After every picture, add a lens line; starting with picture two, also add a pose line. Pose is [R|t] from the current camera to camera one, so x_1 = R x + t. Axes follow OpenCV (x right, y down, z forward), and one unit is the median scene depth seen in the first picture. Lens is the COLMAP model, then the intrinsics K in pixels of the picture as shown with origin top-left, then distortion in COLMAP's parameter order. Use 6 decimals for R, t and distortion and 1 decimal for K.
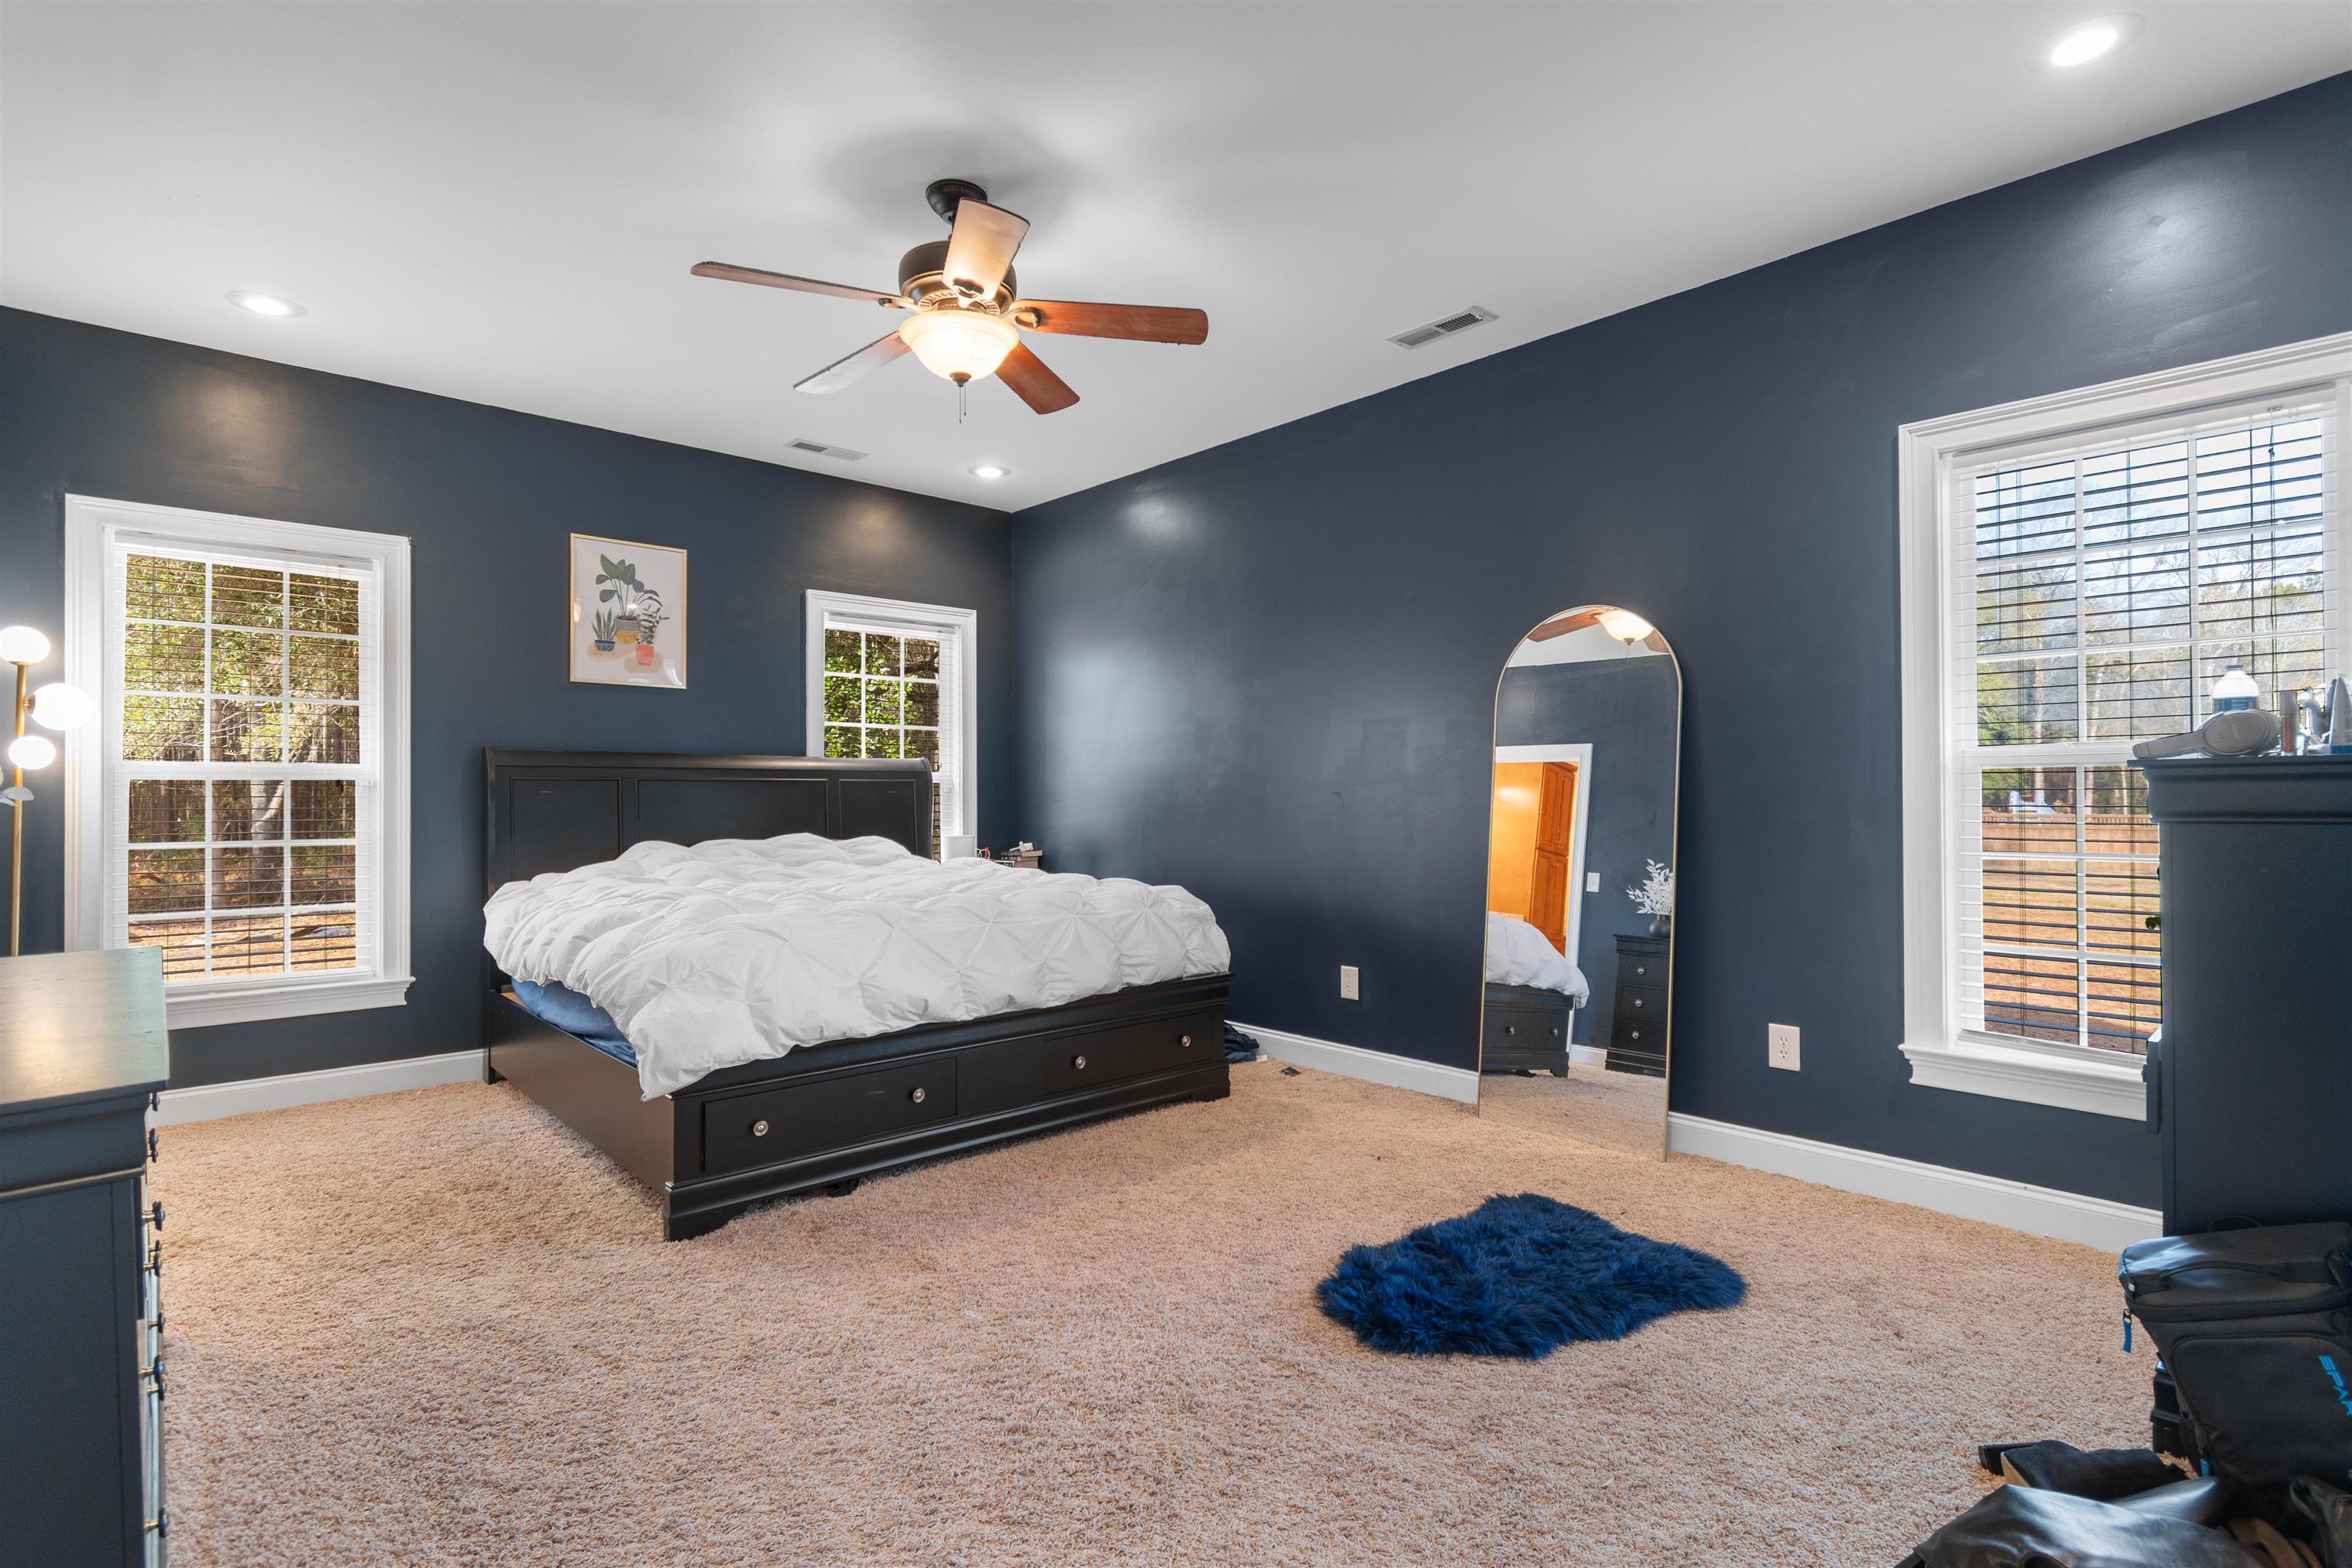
lens RADIAL K [[1126.1, 0, 1175.9], [0, 1126.1, 772.0], [0, 0, 1]] dist [-0.027115, 0.000255]
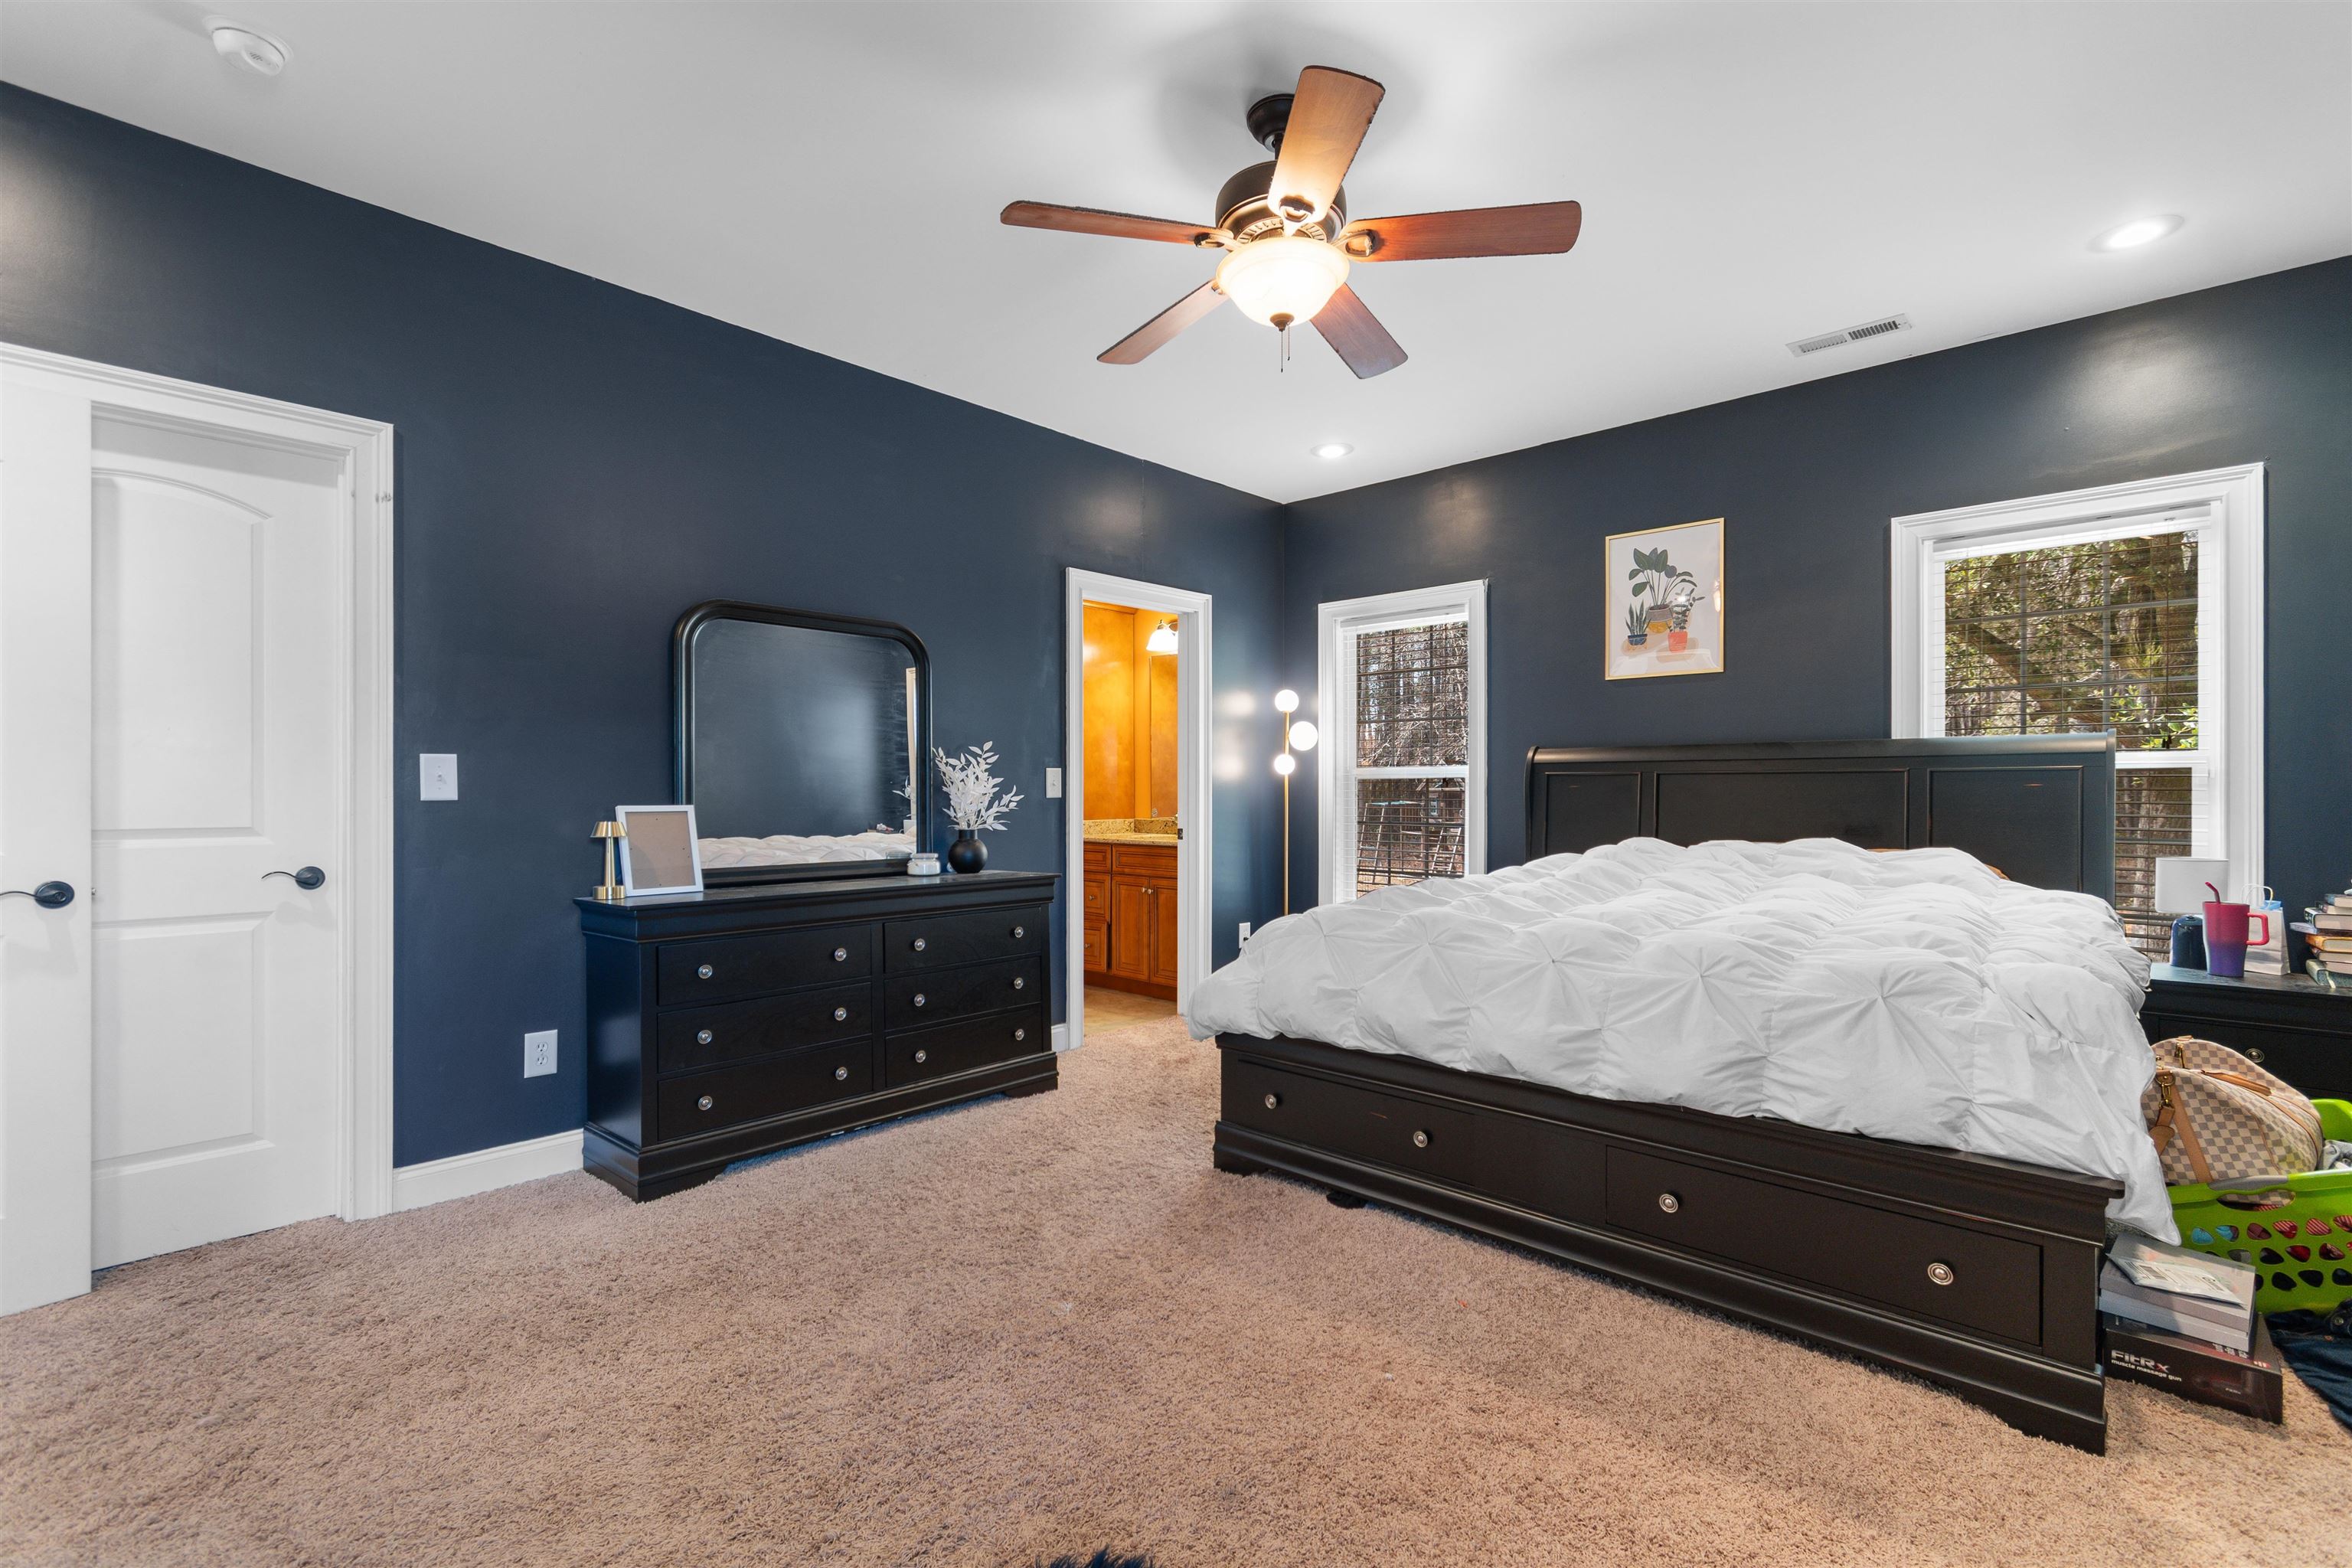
lens RADIAL K [[1016.8, 0, 1176.0], [0, 1016.8, 784.0], [0, 0, 1]] dist [0.001950, -0.011093]
pose [[0.071440, -0.003680, -0.997438, 0.416705], [0.022703, 0.999740, -0.002062, 0.009872], [0.997187, -0.022498, 0.071505, 0.590868]]
